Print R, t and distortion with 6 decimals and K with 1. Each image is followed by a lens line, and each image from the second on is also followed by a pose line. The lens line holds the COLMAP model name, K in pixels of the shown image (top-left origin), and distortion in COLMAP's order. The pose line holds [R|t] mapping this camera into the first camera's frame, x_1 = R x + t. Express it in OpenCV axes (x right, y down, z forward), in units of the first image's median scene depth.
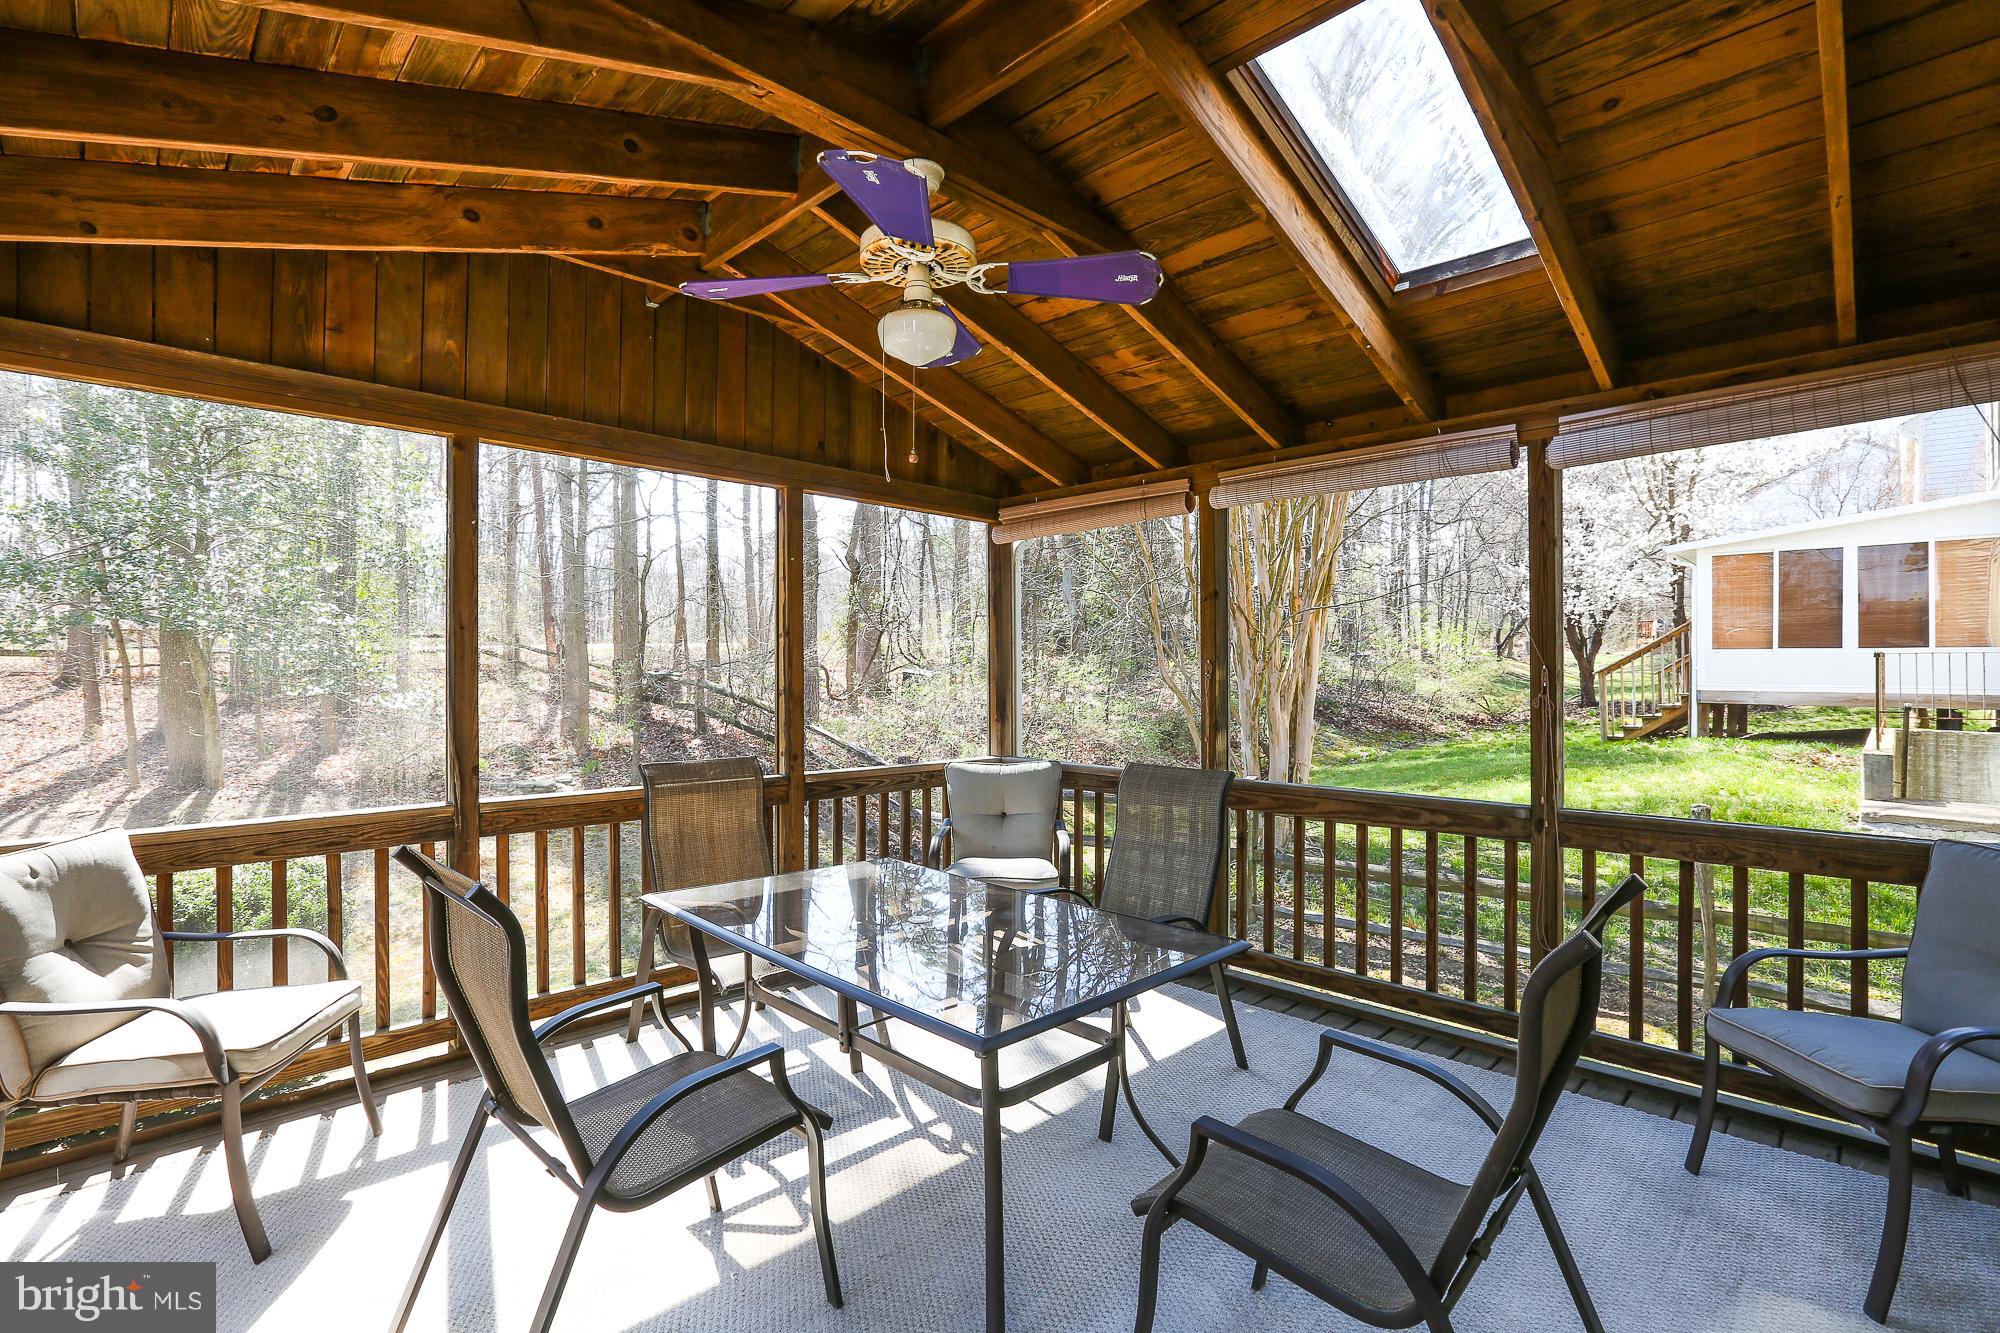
lens RADIAL K [[942.0, 0, 1009.8], [0, 942.0, 677.5], [0, 0, 1]] dist [-0.011966, 0.002784]
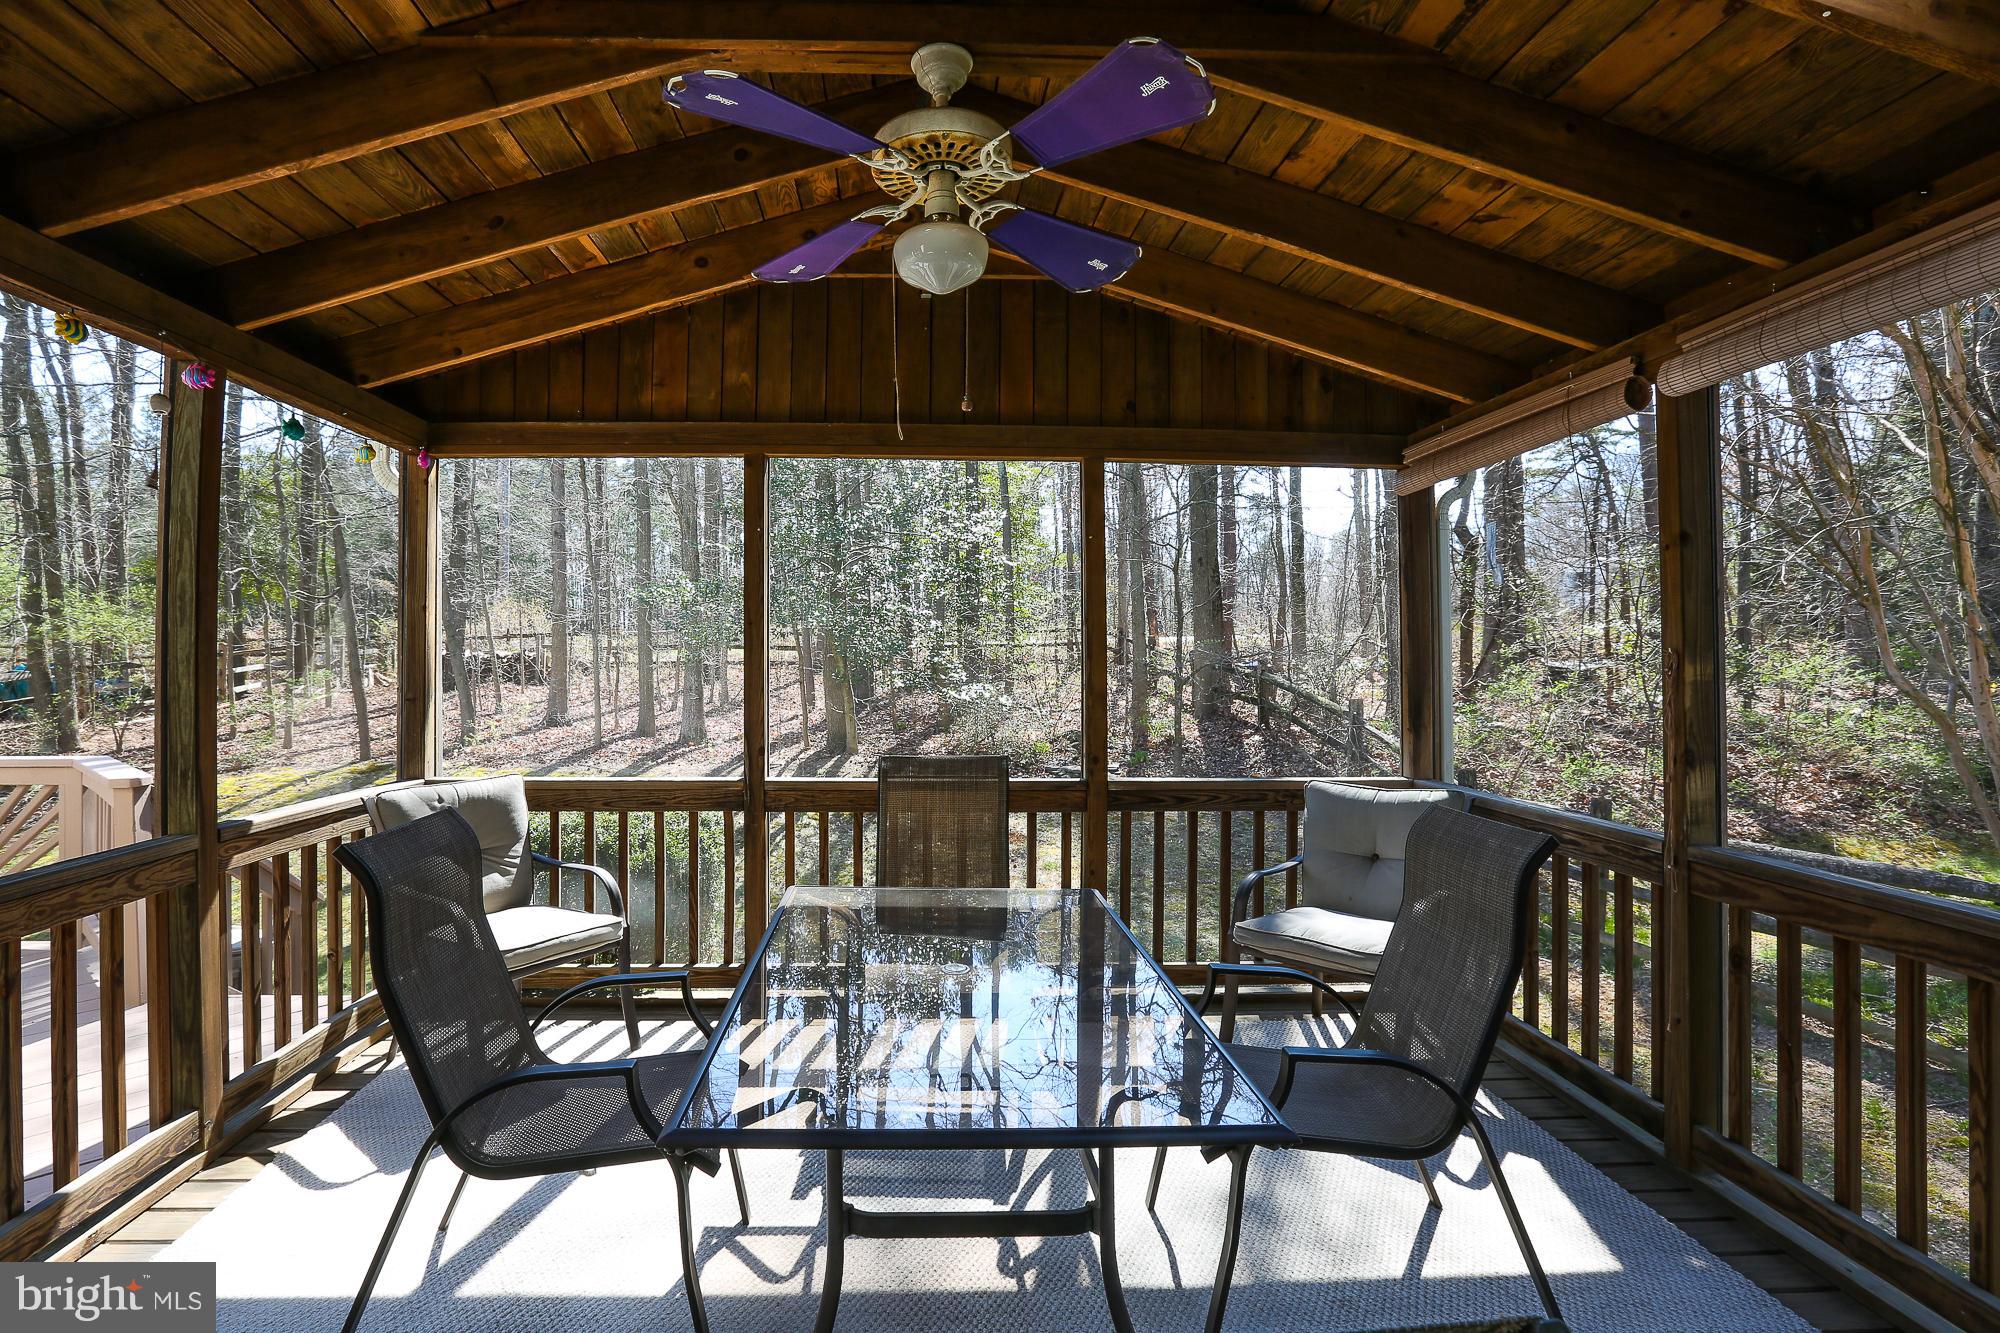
lens RADIAL K [[969.6, 0, 1000.4], [0, 969.6, 647.8], [0, 0, 1]] dist [-0.032617, 0.001645]
pose [[0.726187, -0.005941, -0.687472, 0.436889], [-0.009349, 0.999785, -0.018516, -0.005265], [0.687434, 0.019873, 0.725975, 0.363184]]
